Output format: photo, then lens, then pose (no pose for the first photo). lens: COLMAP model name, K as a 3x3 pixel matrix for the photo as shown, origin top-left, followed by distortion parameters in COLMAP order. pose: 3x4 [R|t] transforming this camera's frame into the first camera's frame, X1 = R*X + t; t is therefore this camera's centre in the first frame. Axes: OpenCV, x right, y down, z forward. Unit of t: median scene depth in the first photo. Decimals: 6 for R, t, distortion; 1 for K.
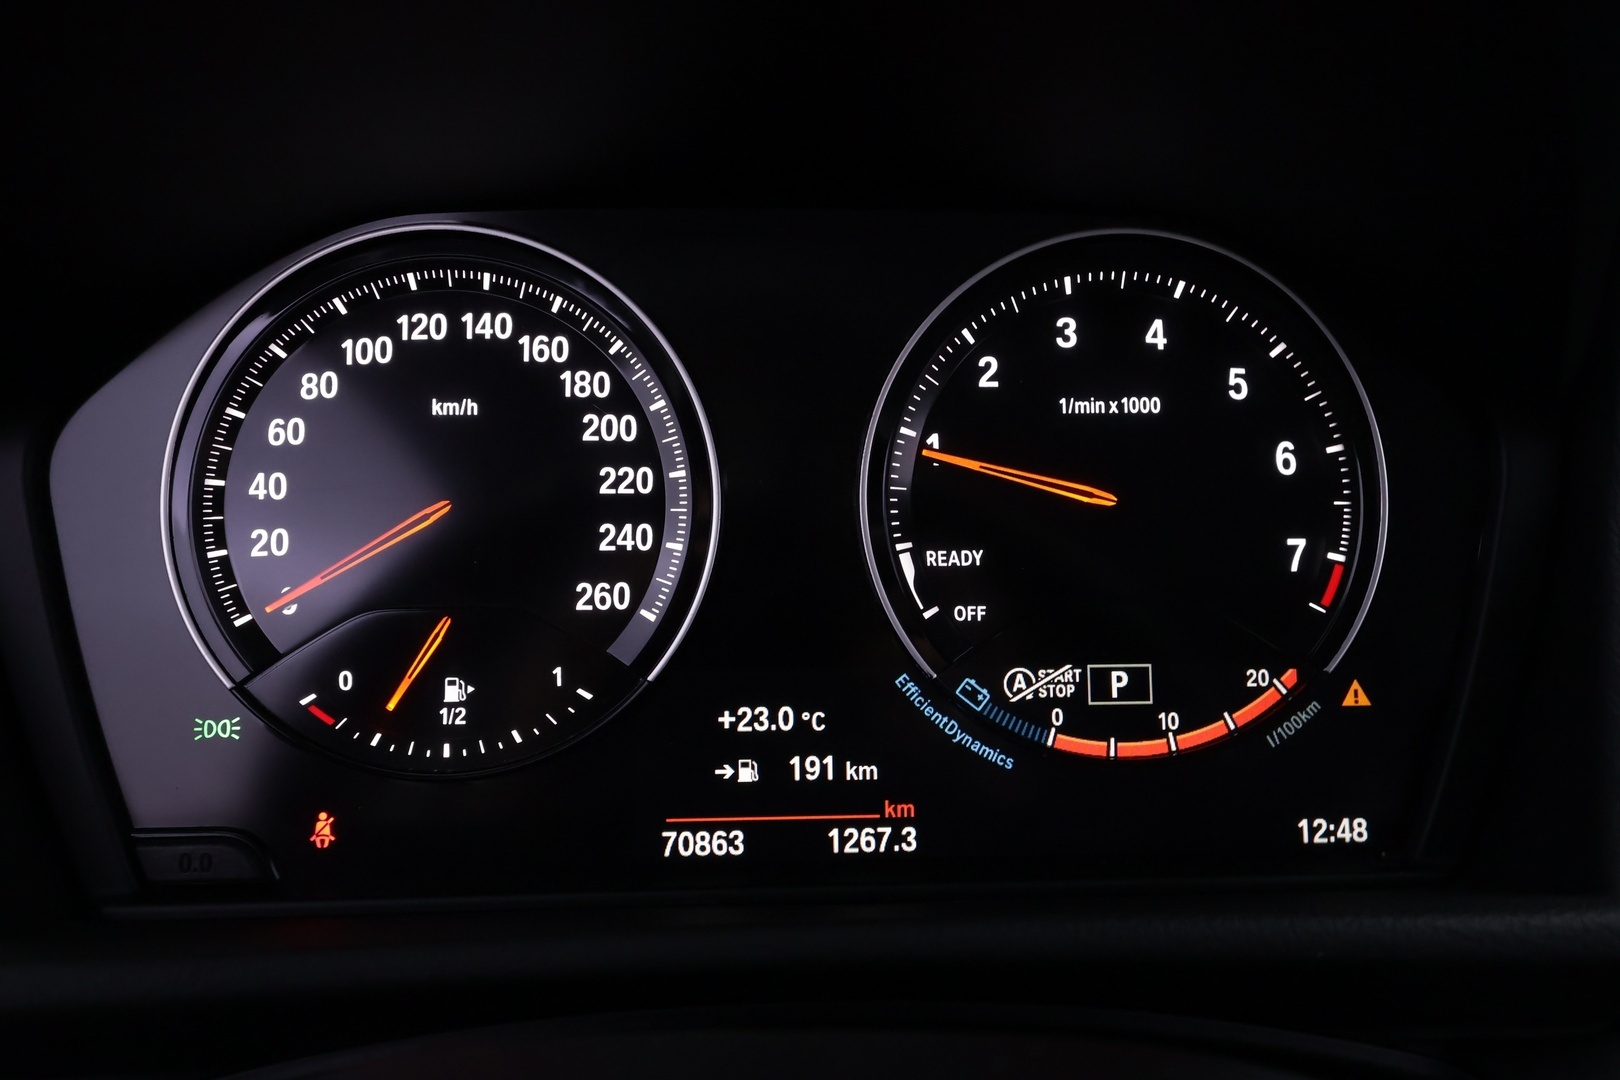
lens RADIAL K [[1231.3, 0, 810.0], [0, 1231.3, 540.0], [0, 0, 1]] dist [0.000192, -0.005465]
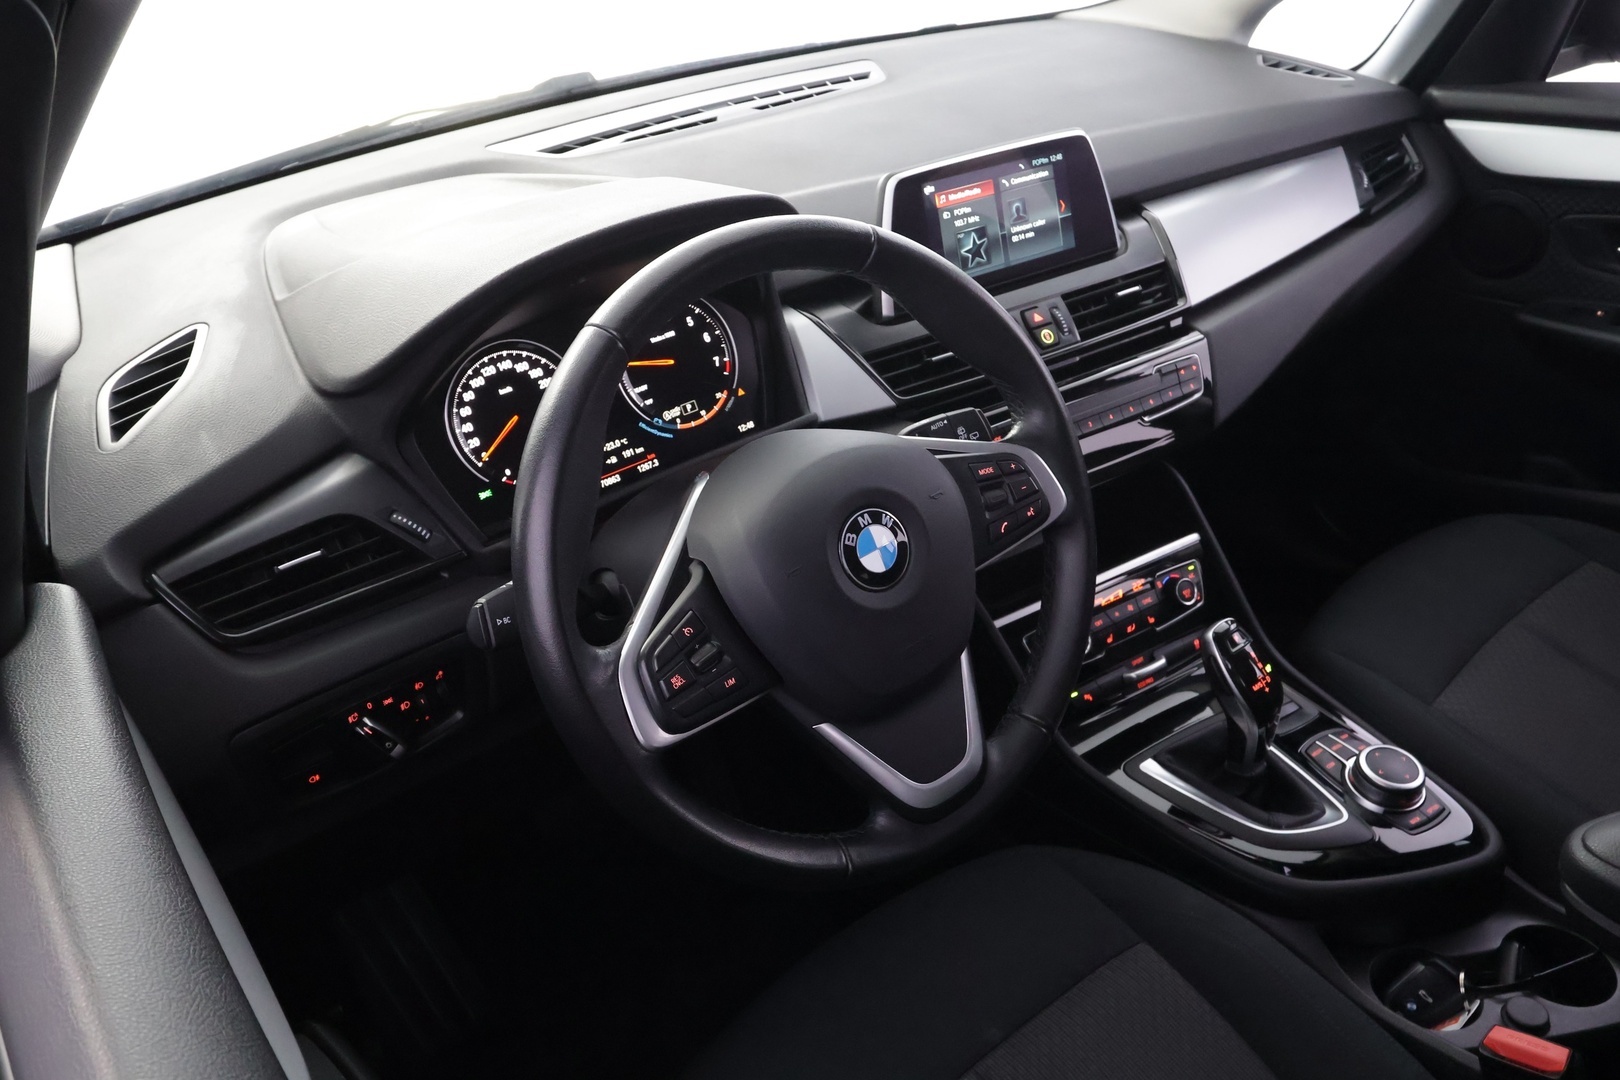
lens RADIAL K [[1231.3, 0, 810.0], [0, 1231.3, 540.0], [0, 0, 1]] dist [0.000192, -0.005465]
pose [[0.803703, -0.358022, 0.475270, -1.424054], [0.271787, 0.931423, 0.242040, -0.327032], [-0.529333, -0.065357, 0.845893, -2.484740]]
